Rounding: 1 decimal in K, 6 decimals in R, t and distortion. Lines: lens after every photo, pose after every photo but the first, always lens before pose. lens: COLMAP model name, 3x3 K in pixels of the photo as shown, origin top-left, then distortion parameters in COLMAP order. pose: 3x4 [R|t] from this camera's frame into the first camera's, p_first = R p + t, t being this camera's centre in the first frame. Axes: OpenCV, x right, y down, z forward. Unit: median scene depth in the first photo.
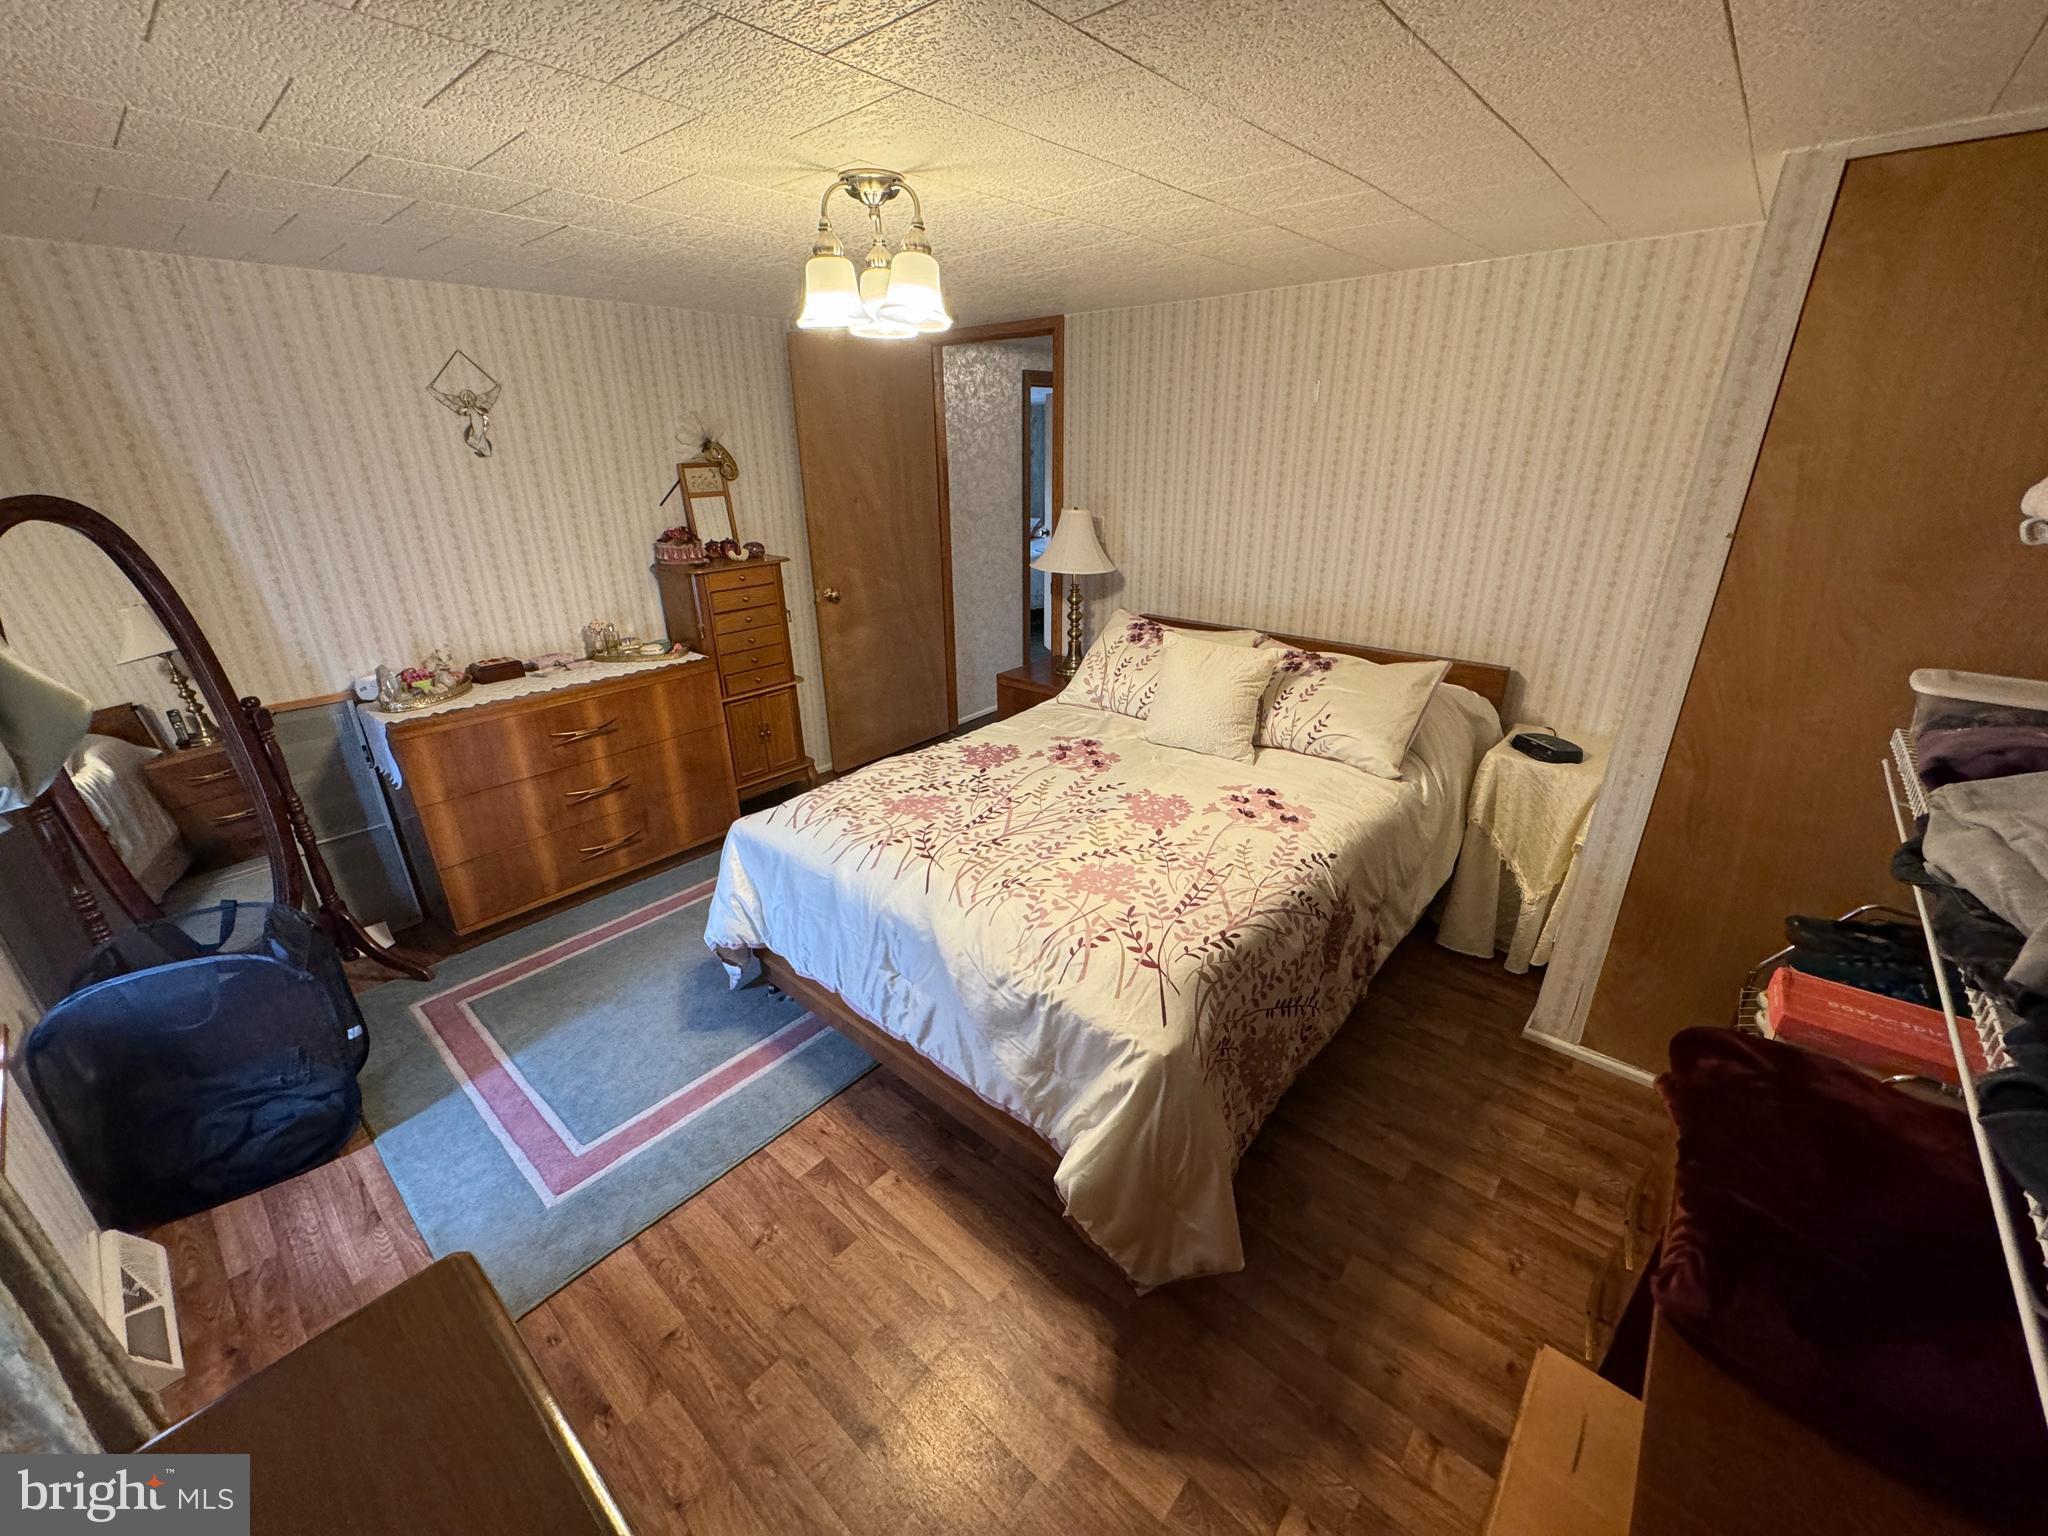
lens RADIAL K [[814.7, 0, 1022.4], [0, 814.7, 770.4], [0, 0, 1]] dist [-0.003336, -0.000574]
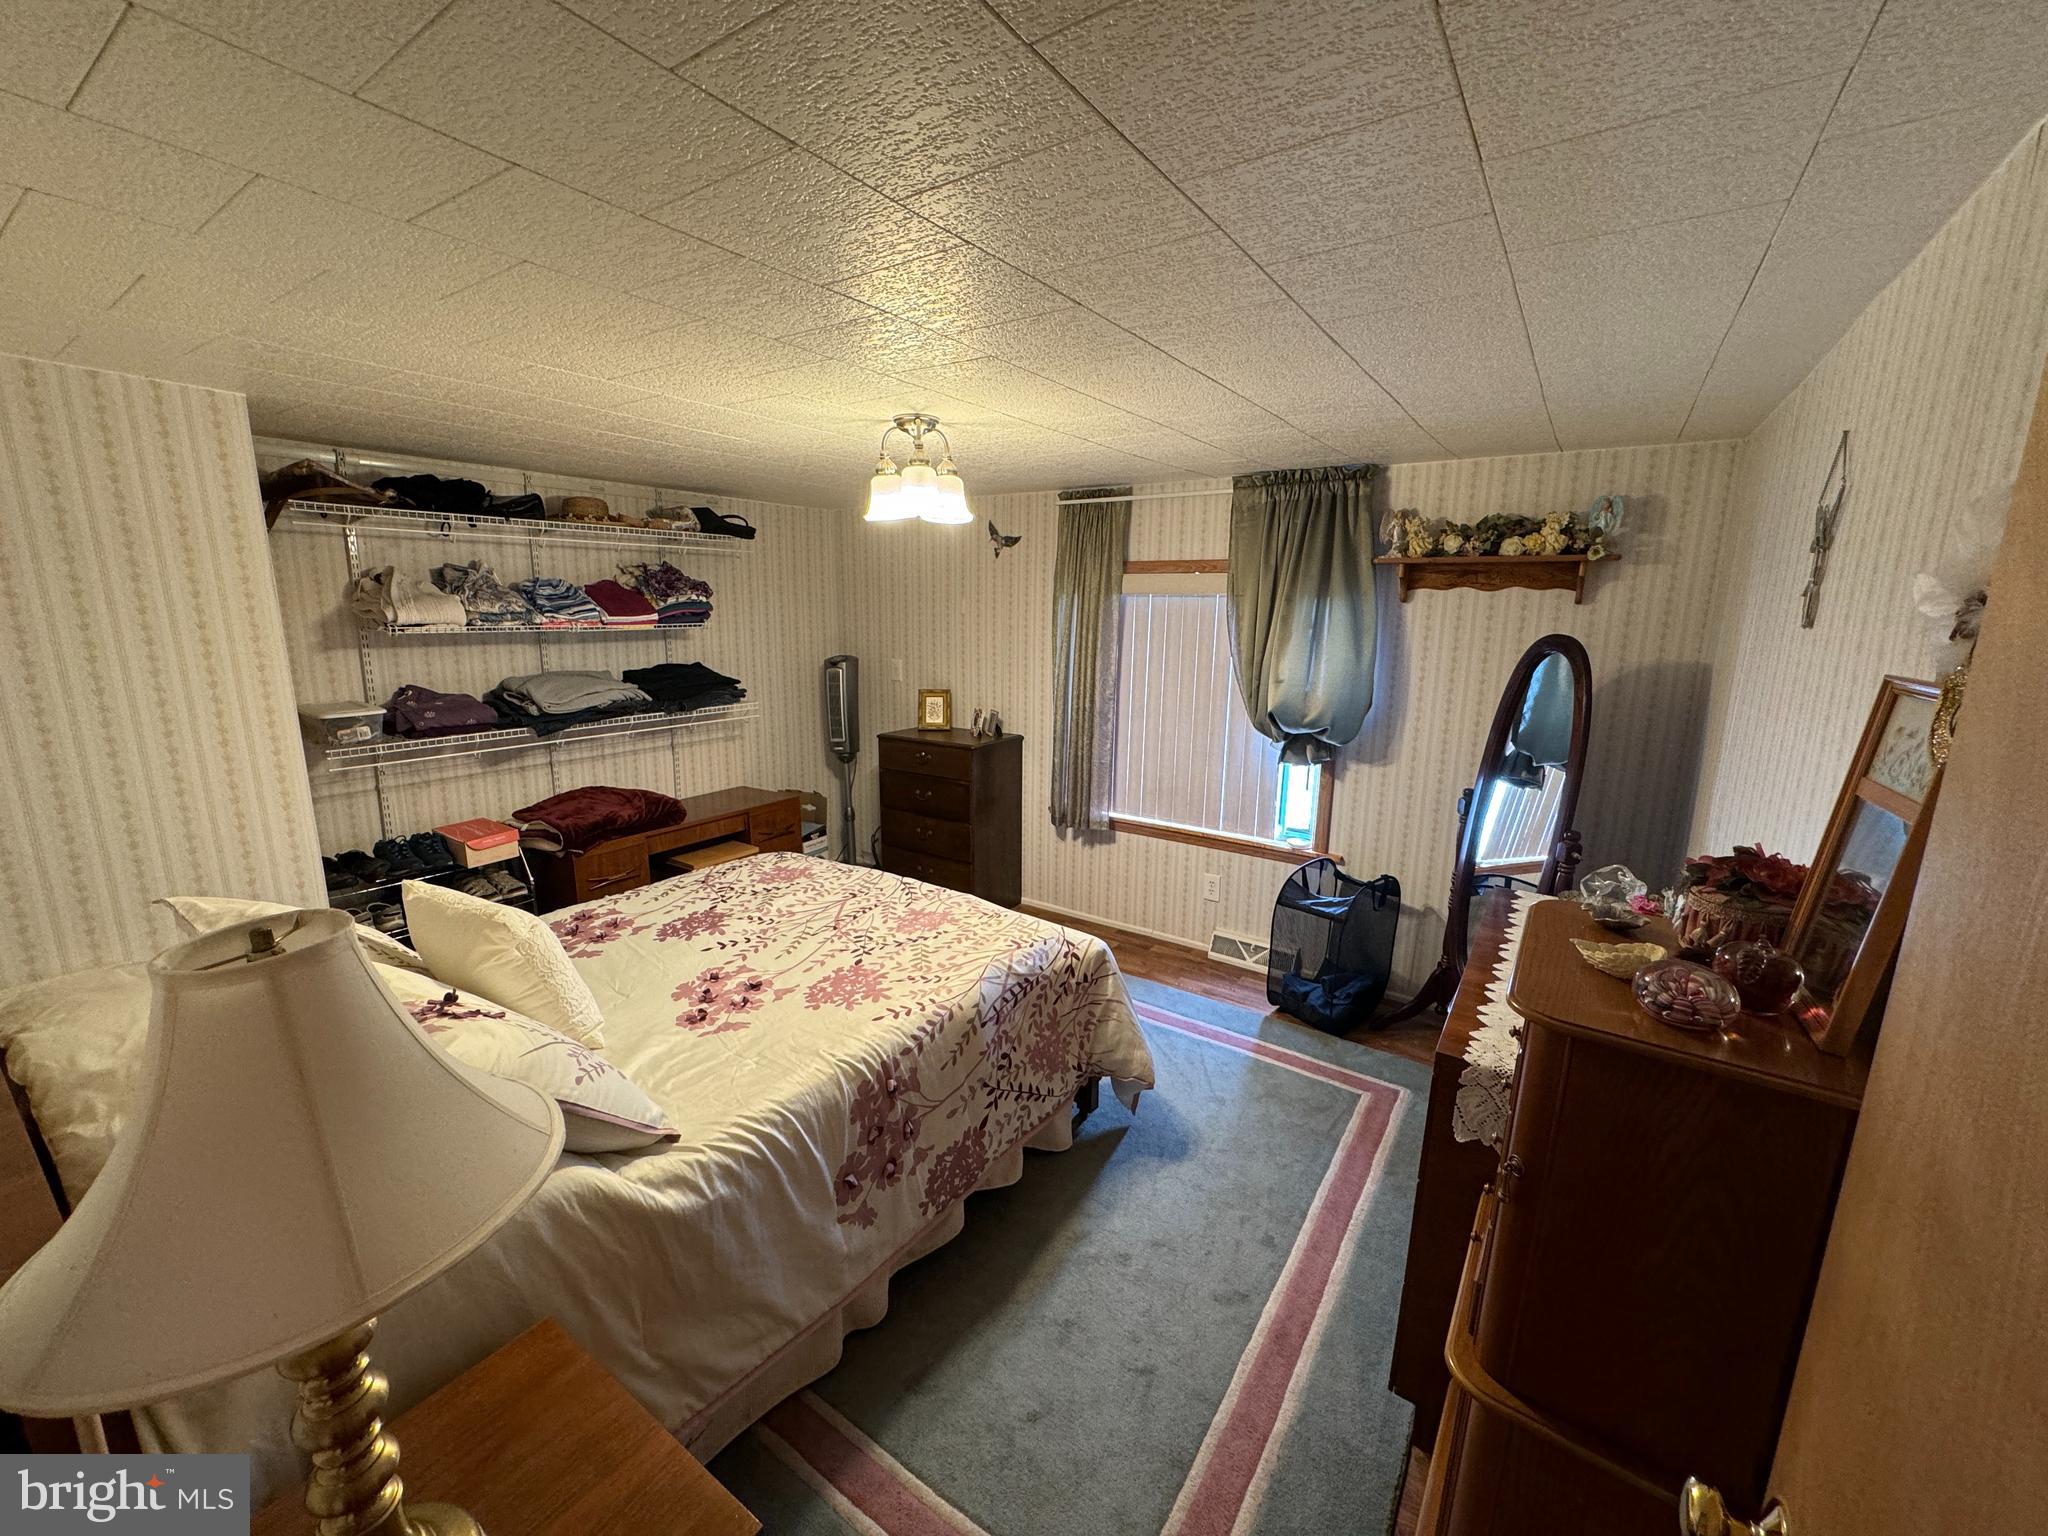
lens RADIAL K [[814.7, 0, 1026.9], [0, 814.7, 770.9], [0, 0, 1]] dist [-0.003336, -0.000574]
pose [[-0.992809, 0.020353, -0.117966, -0.137633], [-0.049742, 0.826202, 0.561174, -0.709985], [0.108885, 0.563007, -0.819248, 1.741764]]
